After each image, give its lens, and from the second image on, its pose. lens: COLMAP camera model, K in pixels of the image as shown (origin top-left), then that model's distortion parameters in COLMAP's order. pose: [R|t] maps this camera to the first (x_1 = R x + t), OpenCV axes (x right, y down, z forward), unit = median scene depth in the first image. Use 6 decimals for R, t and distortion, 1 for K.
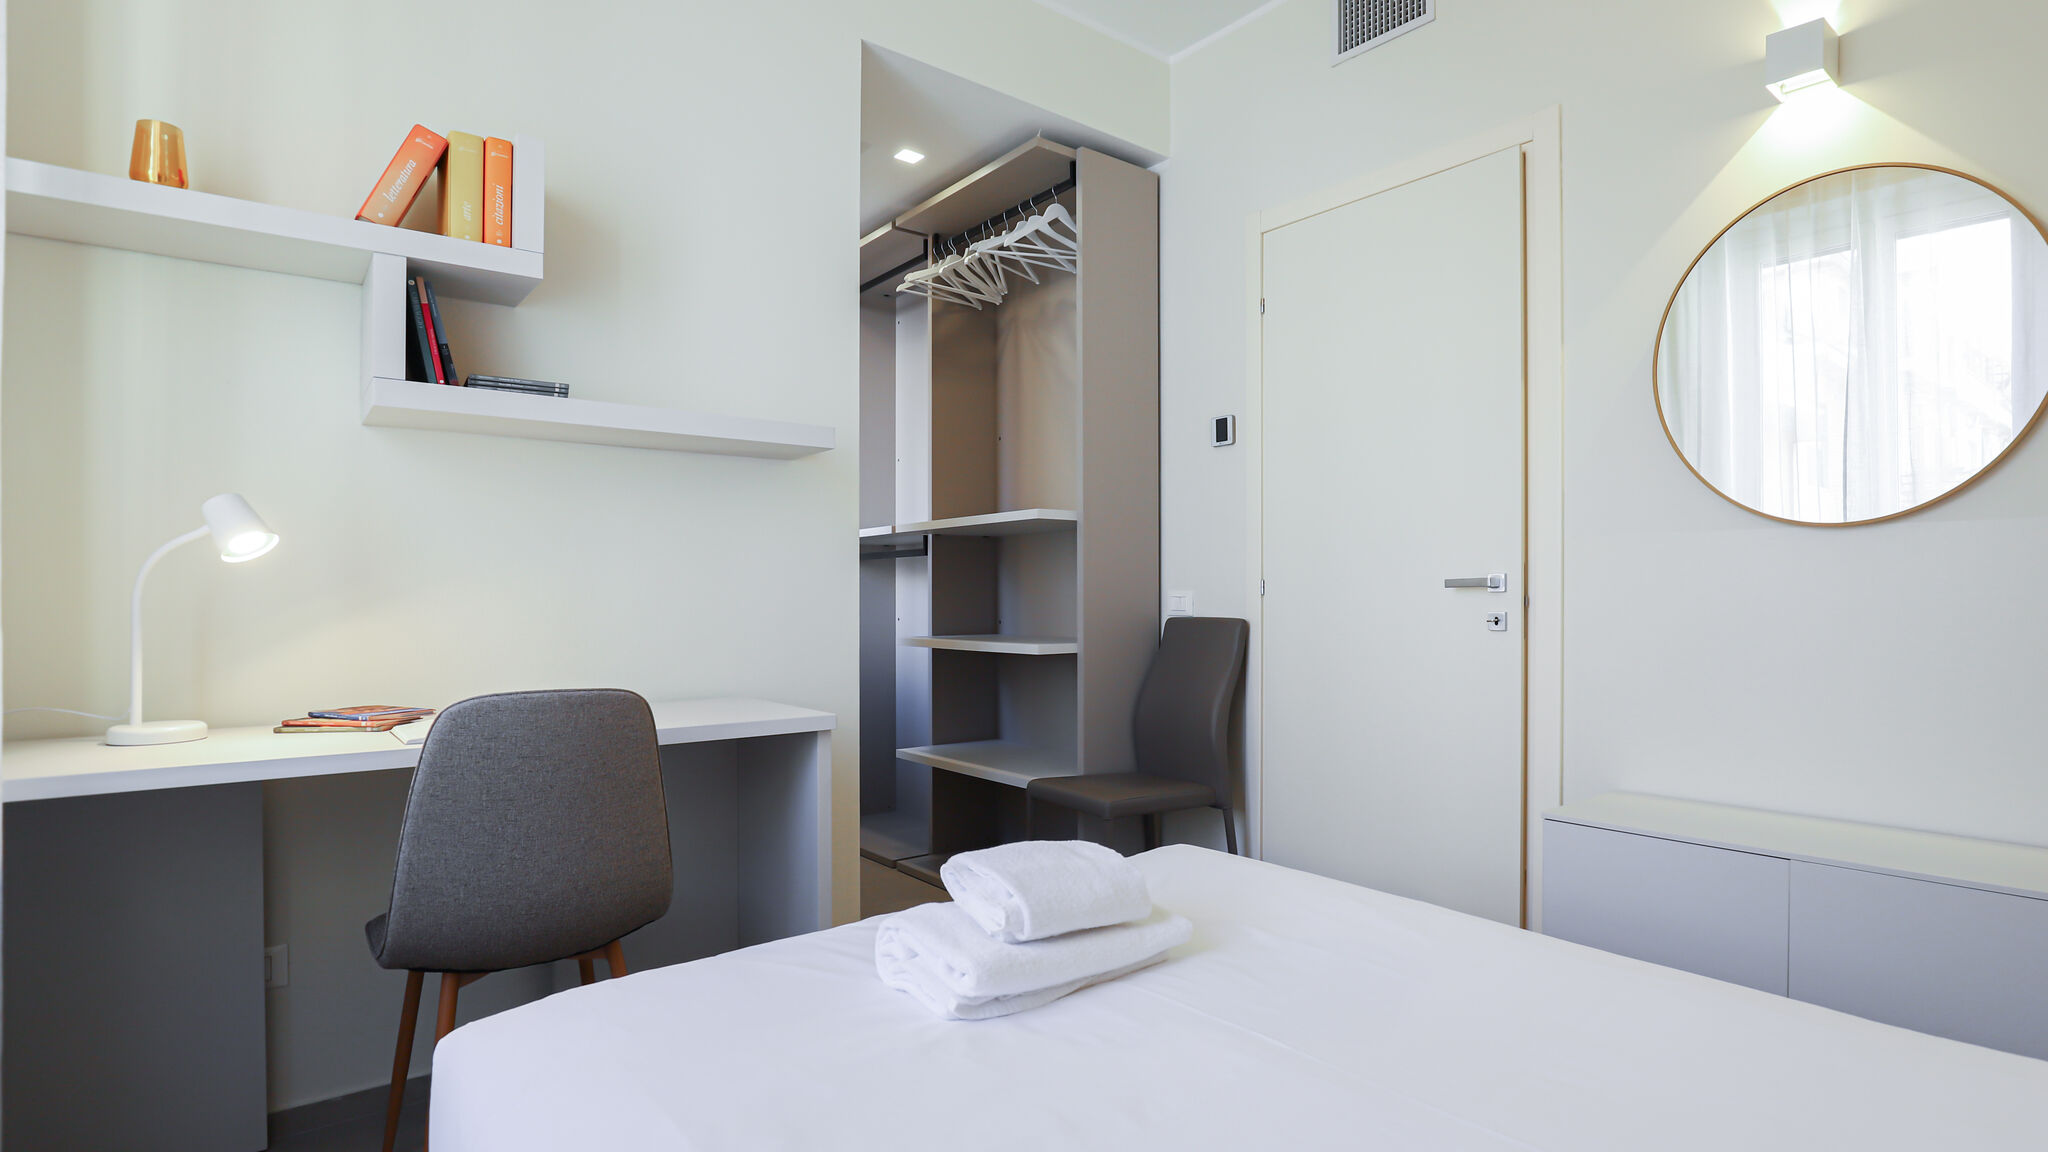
lens RADIAL K [[1059.7, 0, 1035.3], [0, 1059.7, 580.0], [0, 0, 1]] dist [-0.004664, -0.003516]
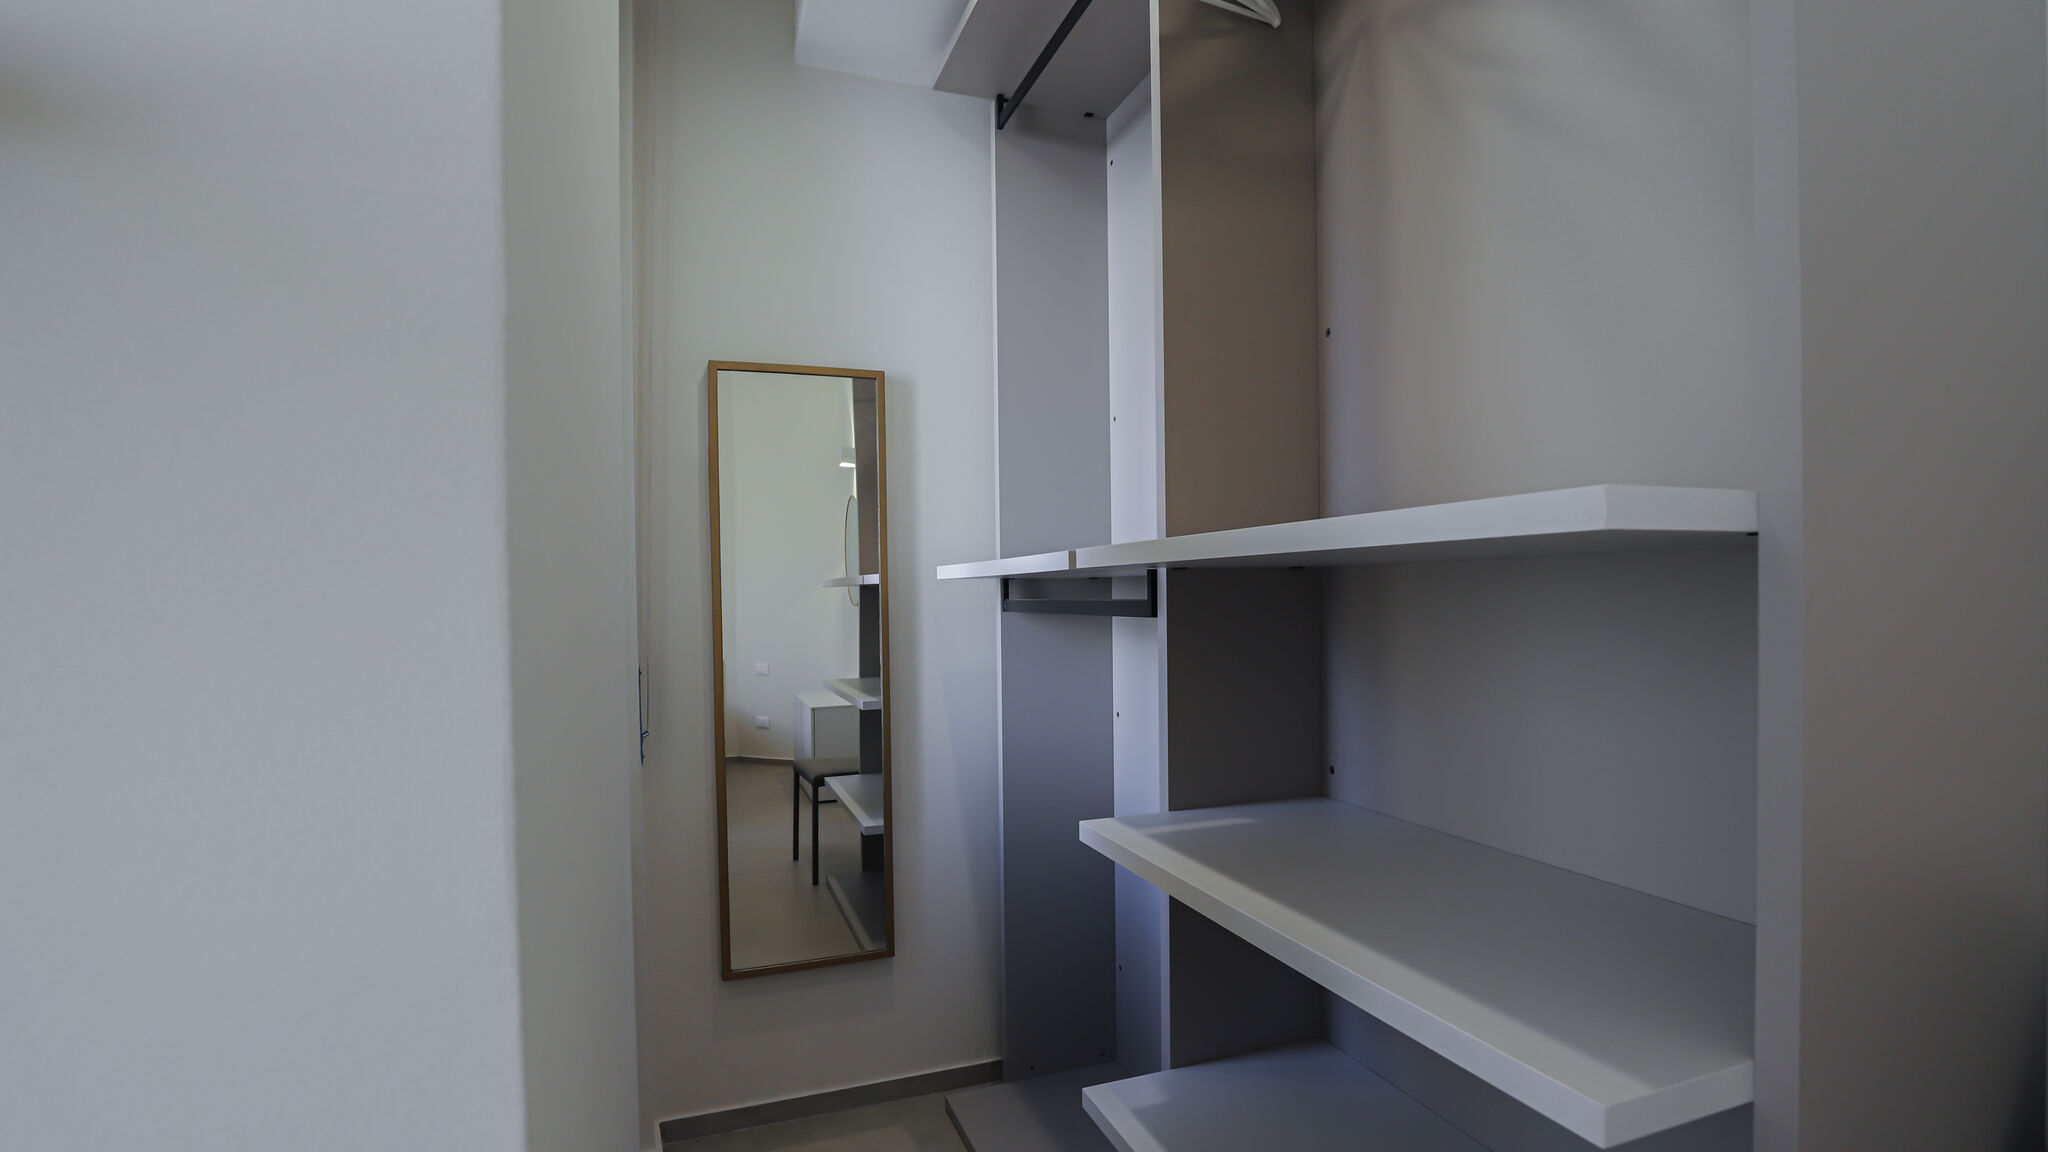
lens RADIAL K [[948.8, 0, 1020.2], [0, 948.8, 594.7], [0, 0, 1]] dist [-0.025572, 0.005587]
pose [[0.956120, -0.007666, -0.292877, -0.041161], [0.011621, 0.999863, 0.011768, -0.037643], [0.292746, -0.014655, 0.956078, 0.609620]]
